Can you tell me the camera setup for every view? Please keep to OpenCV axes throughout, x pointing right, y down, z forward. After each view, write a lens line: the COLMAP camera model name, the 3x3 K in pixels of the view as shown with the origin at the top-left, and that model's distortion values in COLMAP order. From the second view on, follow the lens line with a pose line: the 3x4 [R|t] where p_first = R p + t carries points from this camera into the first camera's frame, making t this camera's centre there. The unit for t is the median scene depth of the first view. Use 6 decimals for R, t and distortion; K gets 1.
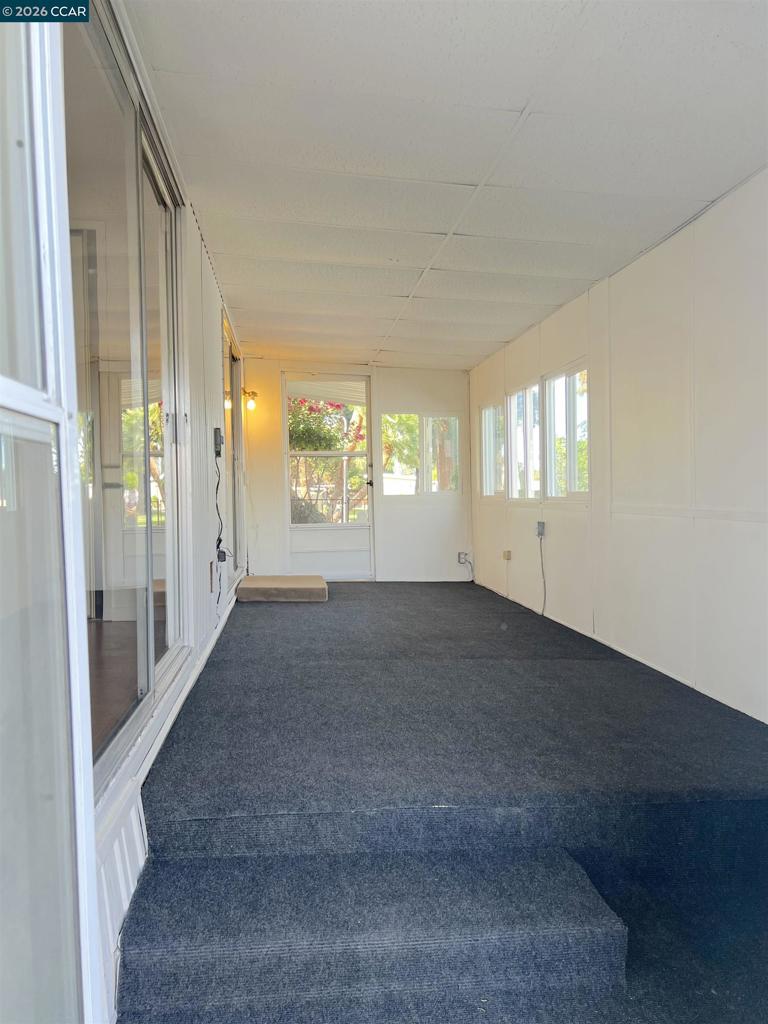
lens RADIAL K [[768.7, 0, 379.0], [0, 768.7, 510.8], [0, 0, 1]] dist [0.050807, -0.062245]
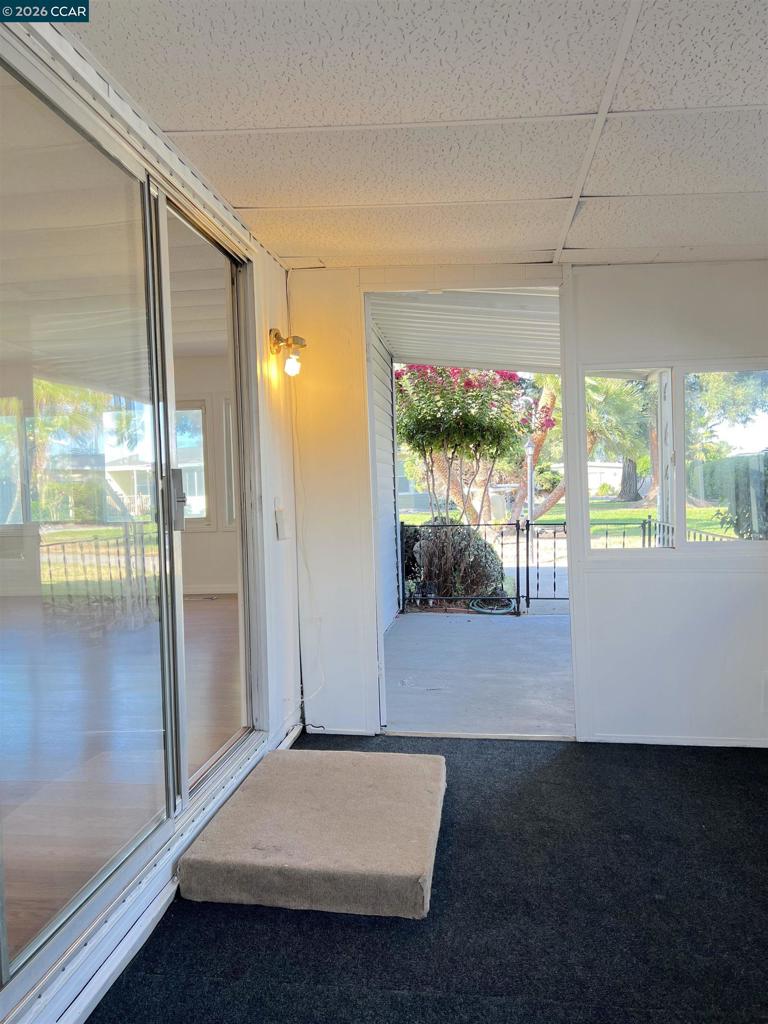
lens RADIAL K [[768.7, 0, 379.0], [0, 768.7, 510.8], [0, 0, 1]] dist [0.050807, -0.062245]
pose [[0.968032, -0.009079, -0.250662, -0.000415], [0.013258, 0.999800, 0.014990, -0.035454], [0.250476, -0.017834, 0.967959, 0.351805]]
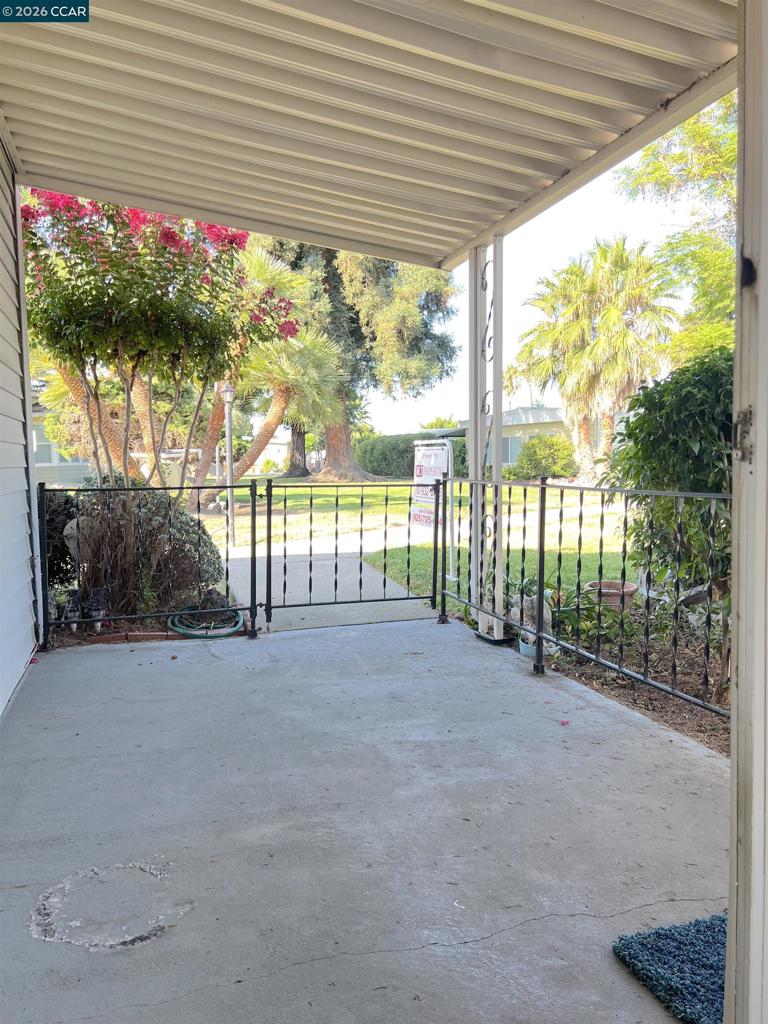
lens RADIAL K [[768.7, 0, 379.0], [0, 768.7, 510.8], [0, 0, 1]] dist [0.050807, -0.062245]
pose [[0.982605, -0.017521, 0.184879, -0.054242], [0.008980, 0.998857, 0.046938, -0.019600], [-0.185490, -0.044461, 0.981640, 0.591089]]
